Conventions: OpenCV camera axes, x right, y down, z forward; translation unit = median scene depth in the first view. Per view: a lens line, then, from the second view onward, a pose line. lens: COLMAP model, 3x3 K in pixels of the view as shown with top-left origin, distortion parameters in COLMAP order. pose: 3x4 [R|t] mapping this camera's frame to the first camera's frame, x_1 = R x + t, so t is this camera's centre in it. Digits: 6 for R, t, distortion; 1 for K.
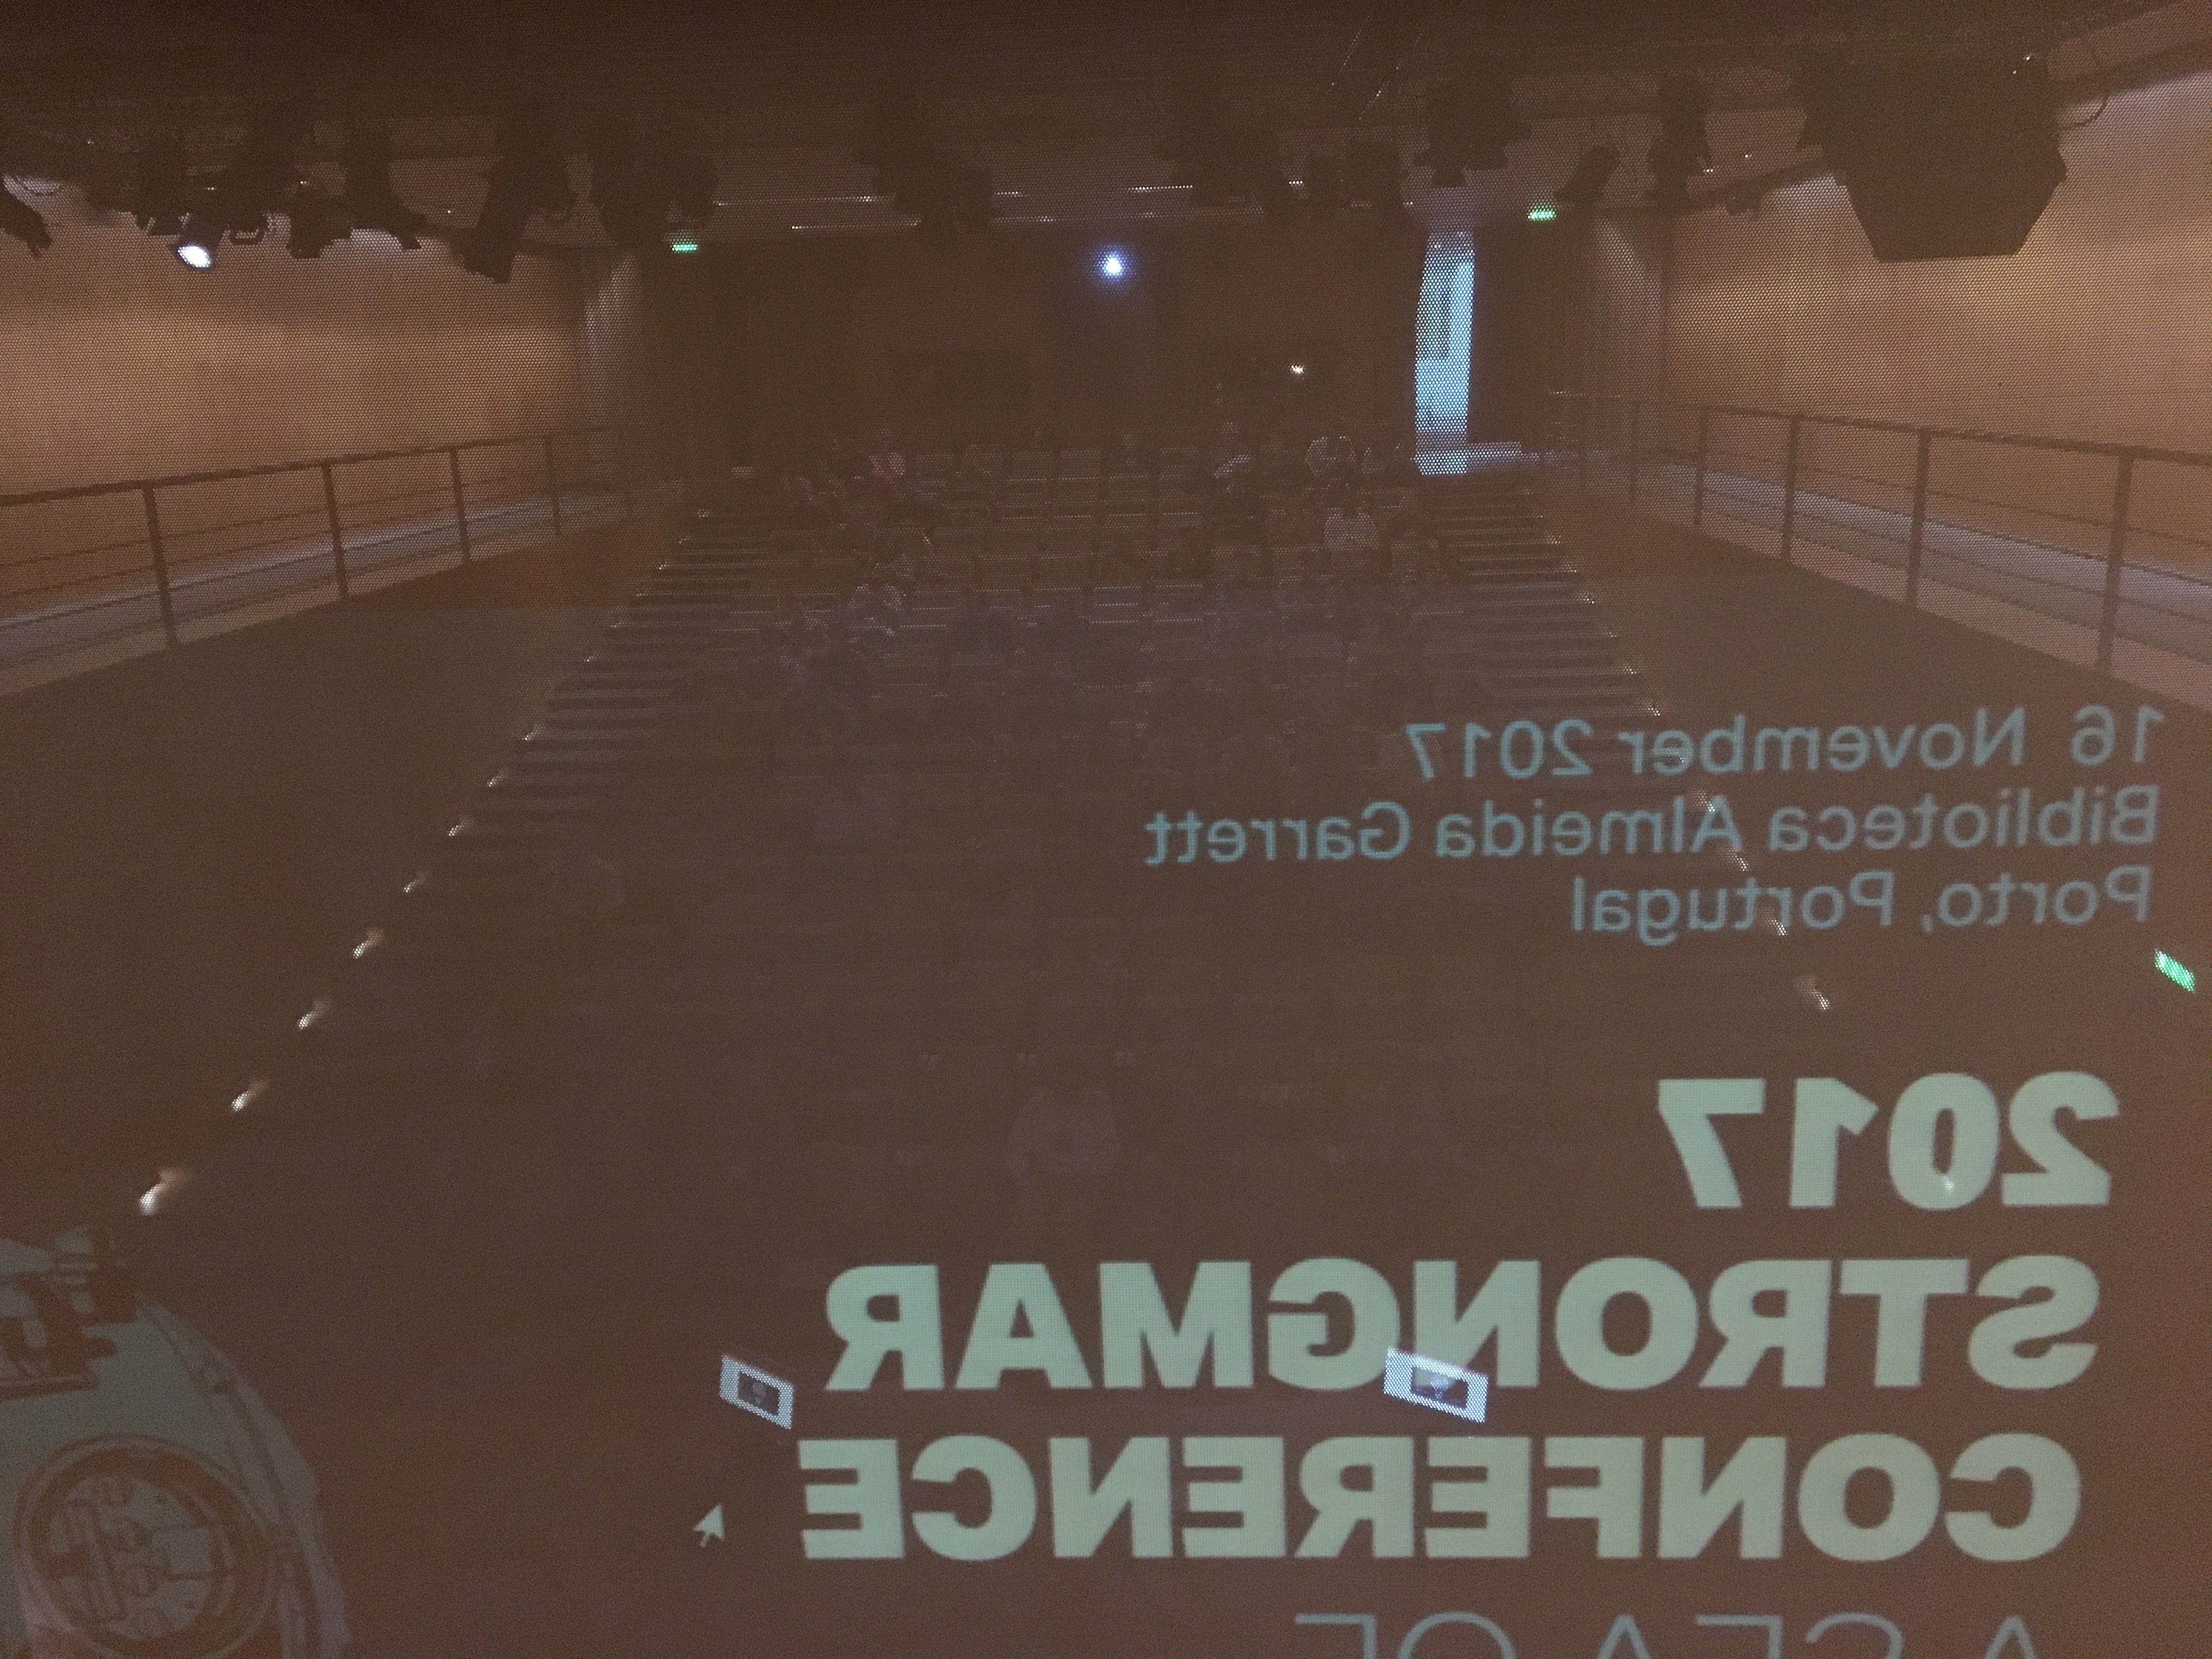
lens RADIAL K [[1768.8, 0, 1106.0], [0, 1768.8, 829.5], [0, 0, 1]] dist [0.044791, 0.000506]
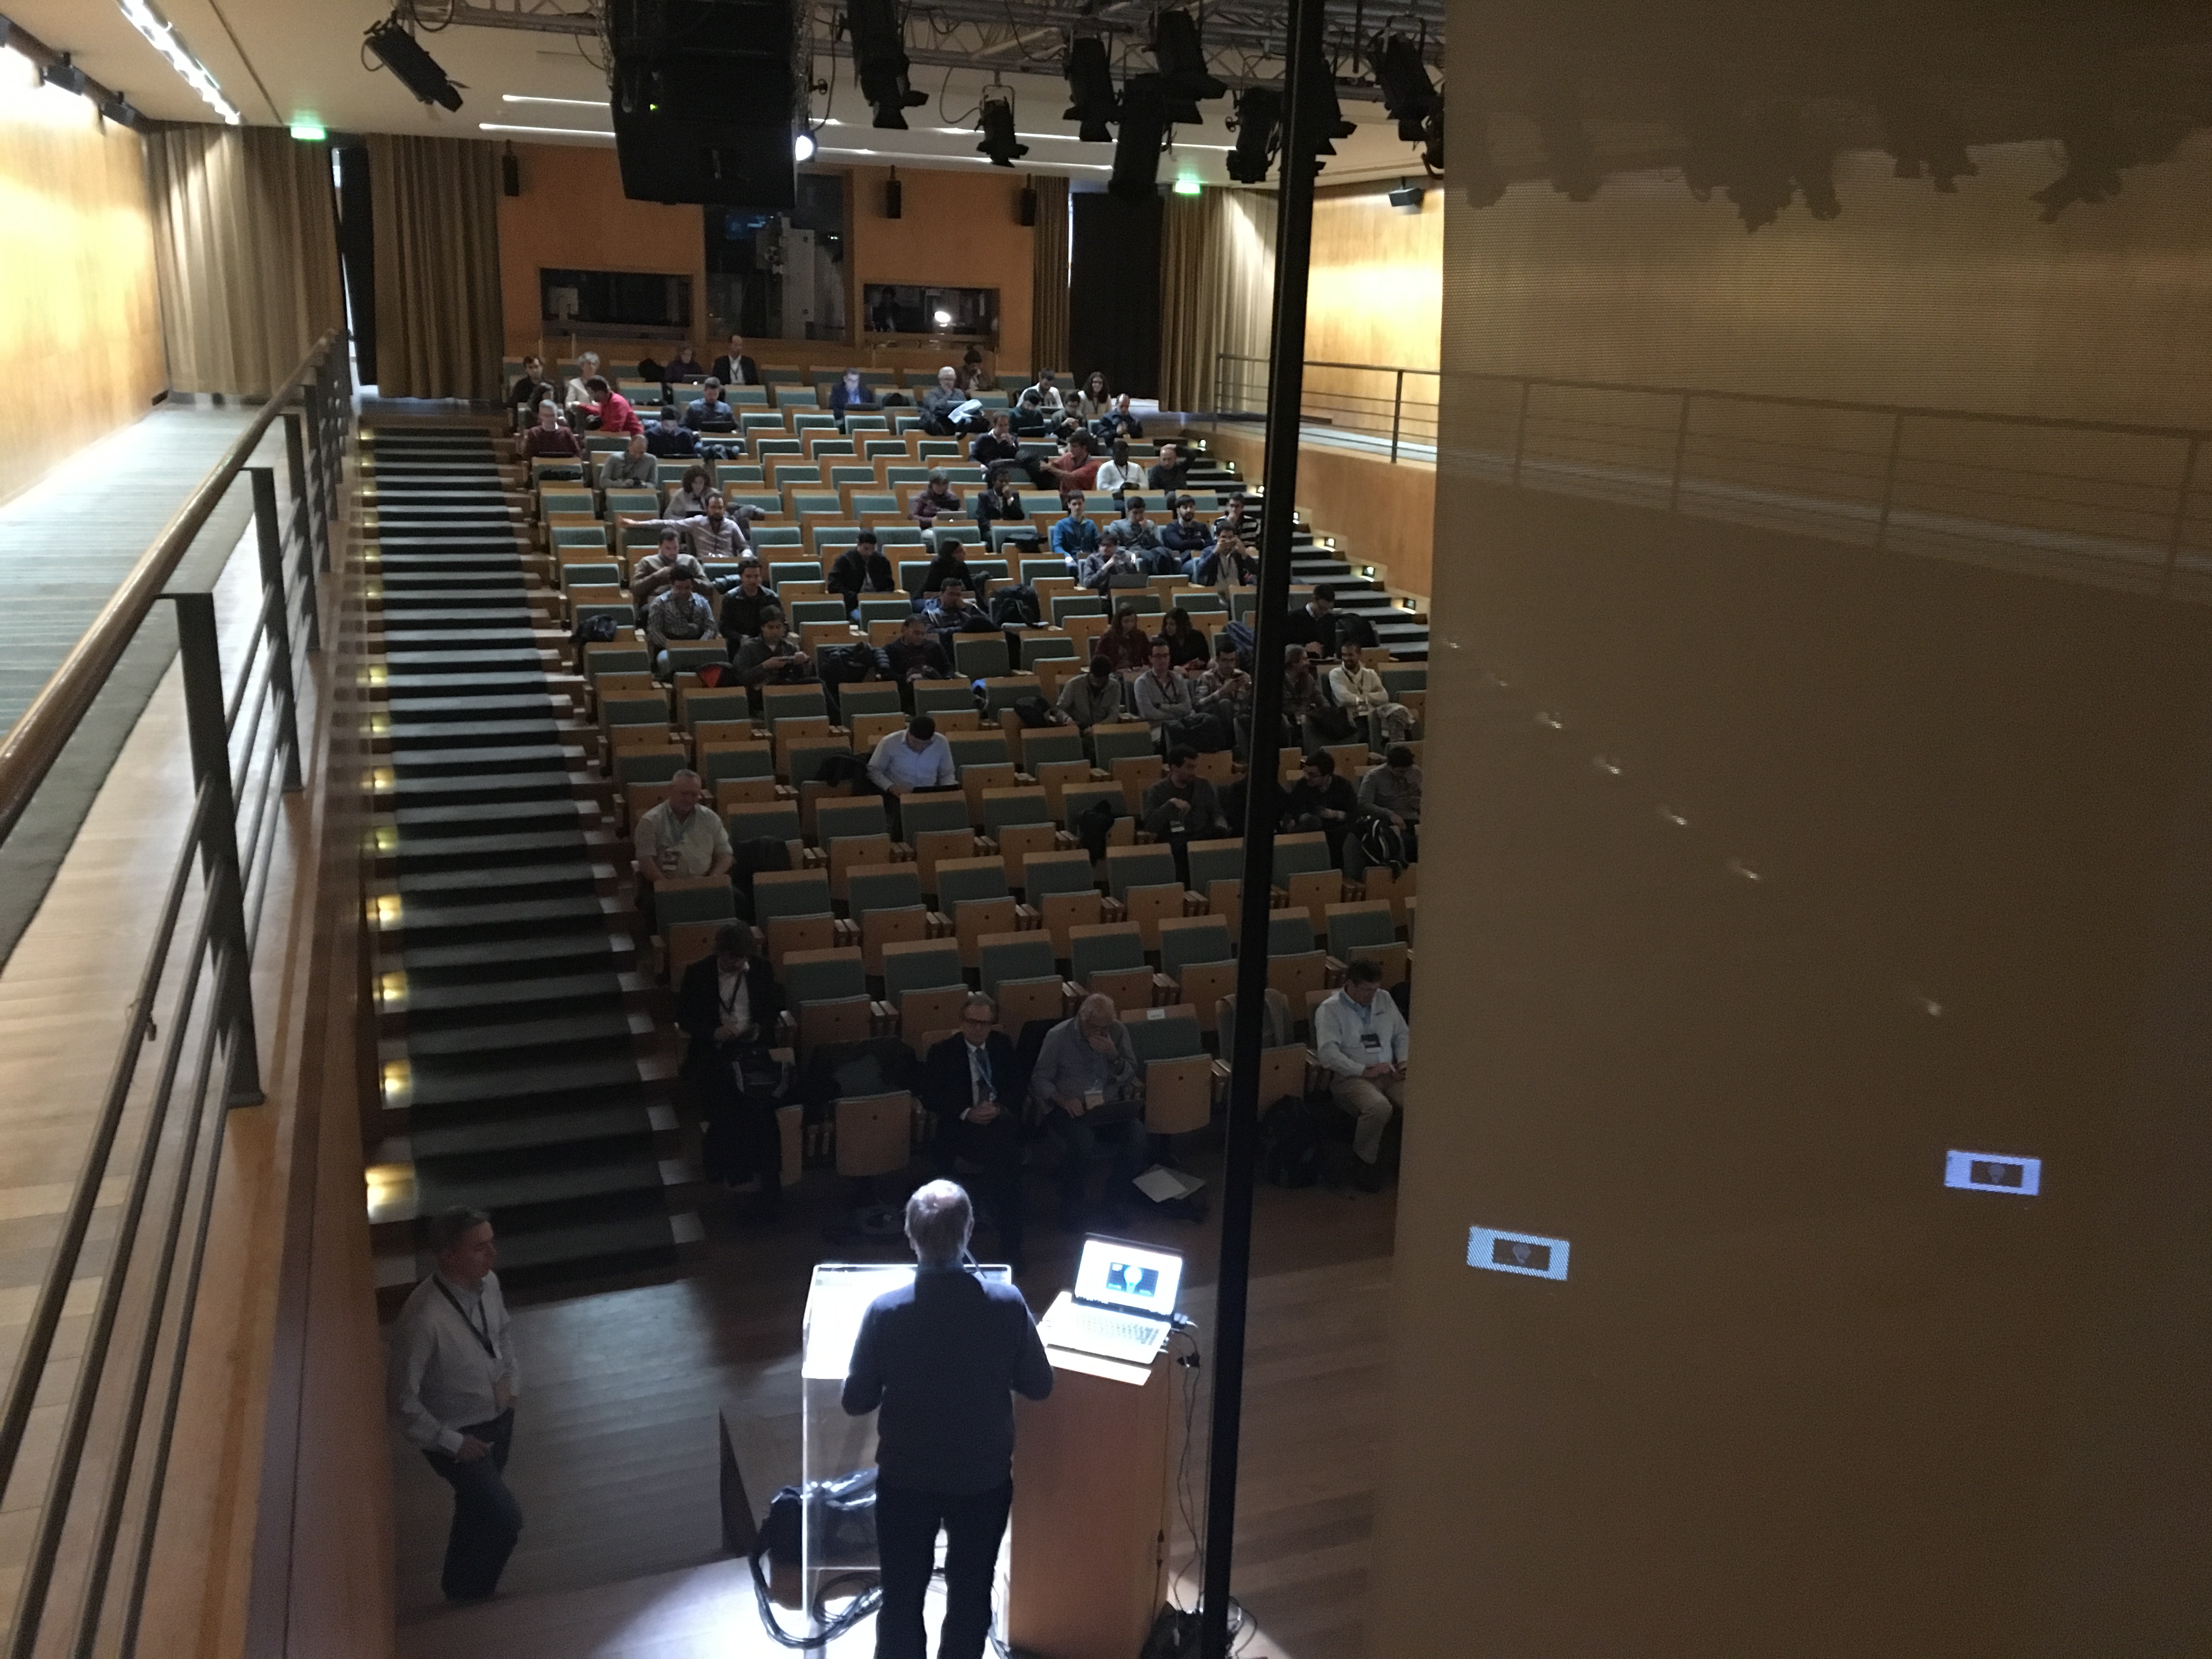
lens RADIAL K [[1875.1, 0, 1084.3], [0, 1875.1, 827.8], [0, 0, 1]] dist [0.036917, -0.044079]
pose [[0.916548, -0.039193, 0.398000, -0.883209], [0.035112, 0.999229, 0.017540, 0.028154], [-0.398381, -0.002101, 0.917218, 0.057761]]
